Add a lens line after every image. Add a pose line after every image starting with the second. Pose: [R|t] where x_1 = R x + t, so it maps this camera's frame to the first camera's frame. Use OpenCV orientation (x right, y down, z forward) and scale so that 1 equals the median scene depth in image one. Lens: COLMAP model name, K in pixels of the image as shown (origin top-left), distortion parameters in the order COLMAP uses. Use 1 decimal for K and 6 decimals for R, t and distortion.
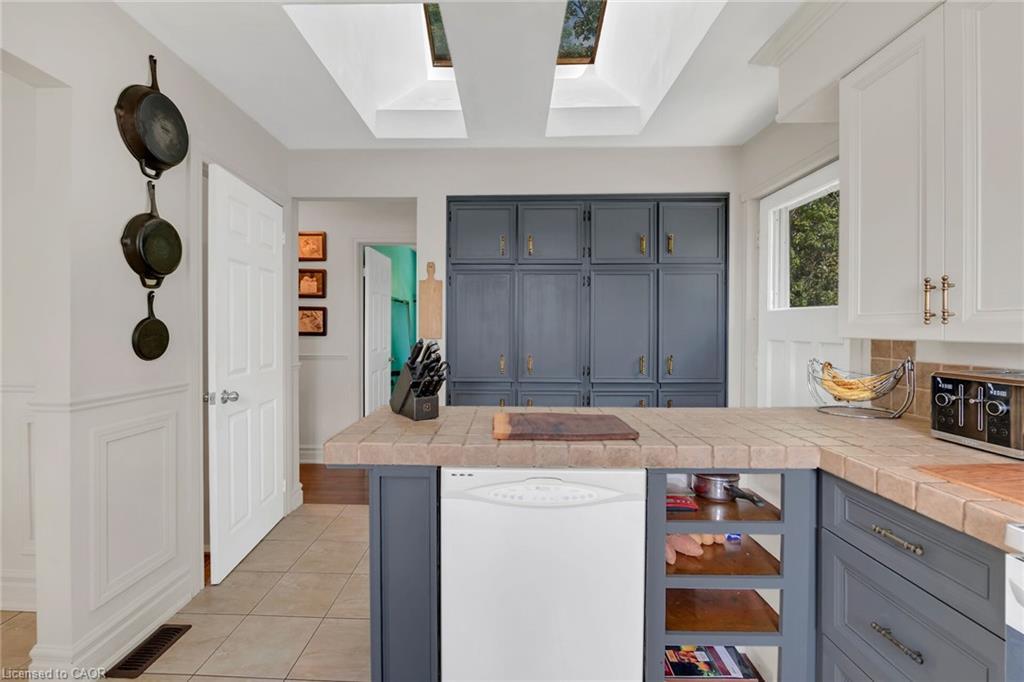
lens RADIAL K [[441.7, 0, 516.2], [0, 441.7, 335.6], [0, 0, 1]] dist [-0.007939, -0.002152]
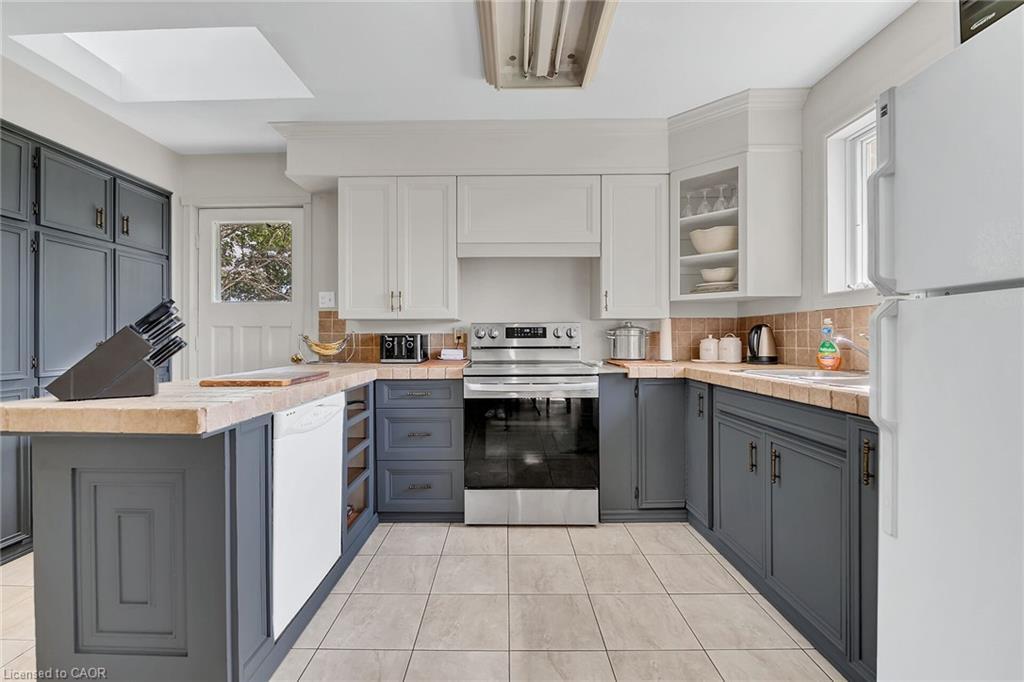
lens RADIAL K [[441.7, 0, 485.7], [0, 441.7, 339.3], [0, 0, 1]] dist [-0.007939, -0.002152]
pose [[0.047572, -0.002713, 0.998864, -0.600842], [0.014639, 0.999891, 0.002019, 0.054608], [-0.998761, 0.014526, 0.047607, 0.174334]]
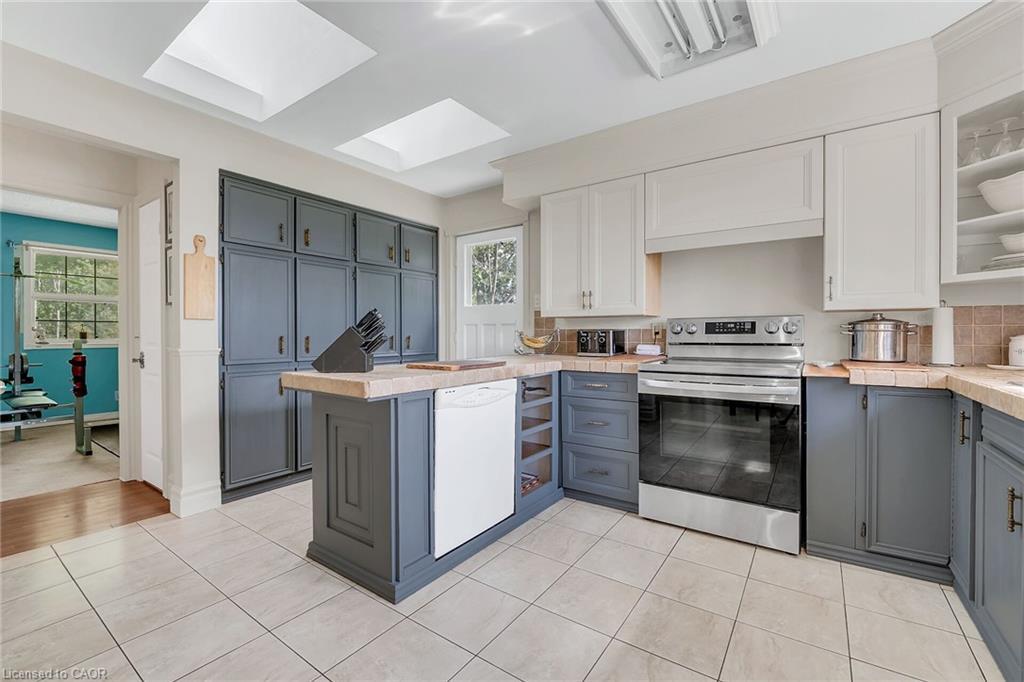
lens RADIAL K [[412.5, 0, 505.7], [0, 412.5, 338.1], [0, 0, 1]] dist [-0.002440, -0.002331]
pose [[0.584324, -0.010426, 0.811454, -0.560813], [0.011807, 0.999921, 0.004345, 0.054854], [-0.811435, 0.007042, 0.584401, -0.015086]]
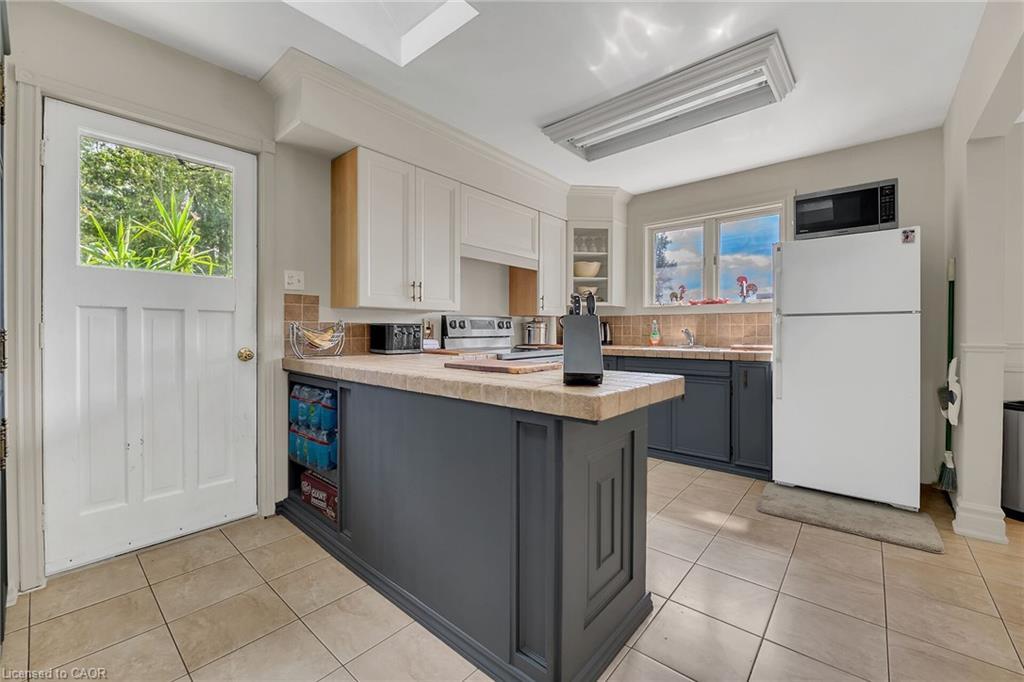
lens RADIAL K [[412.5, 0, 532.9], [0, 412.5, 329.9], [0, 0, 1]] dist [-0.002440, -0.002331]
pose [[-0.753855, -0.004394, 0.657026, -0.418396], [0.003615, 0.999935, 0.010835, 0.044752], [-0.657031, 0.010543, -0.753790, 0.974129]]
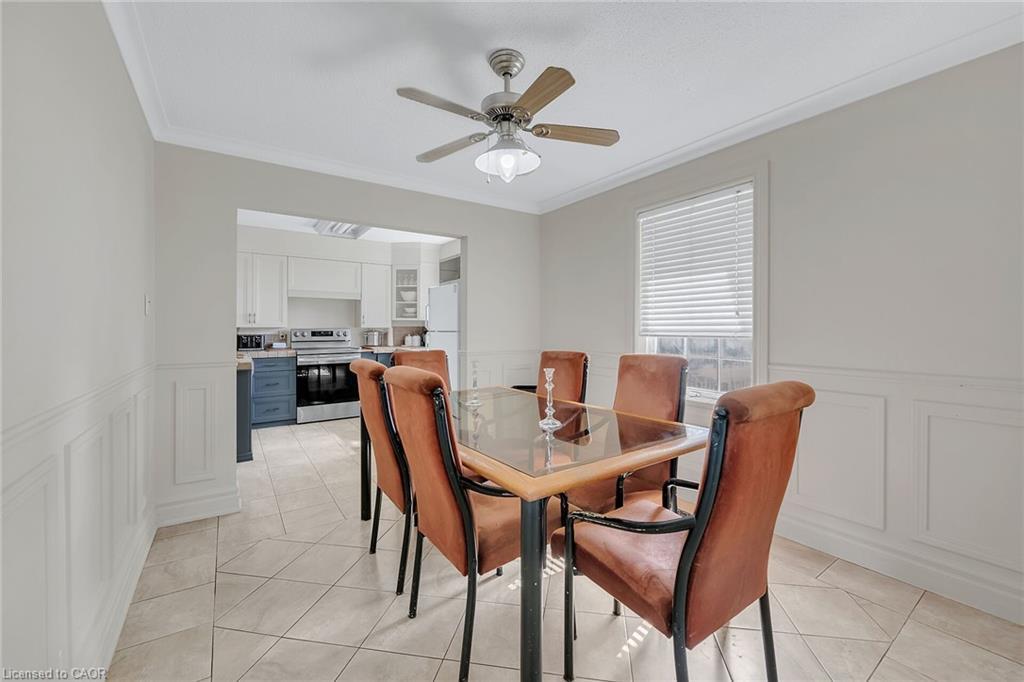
lens RADIAL K [[412.5, 0, 520.5], [0, 412.5, 332.4], [0, 0, 1]] dist [-0.002440, -0.002331]
pose [[-0.573275, -0.011757, 0.819279, -1.787858], [0.006108, 0.999808, 0.018622, 0.001461], [-0.819340, 0.015680, -0.573093, 0.502600]]
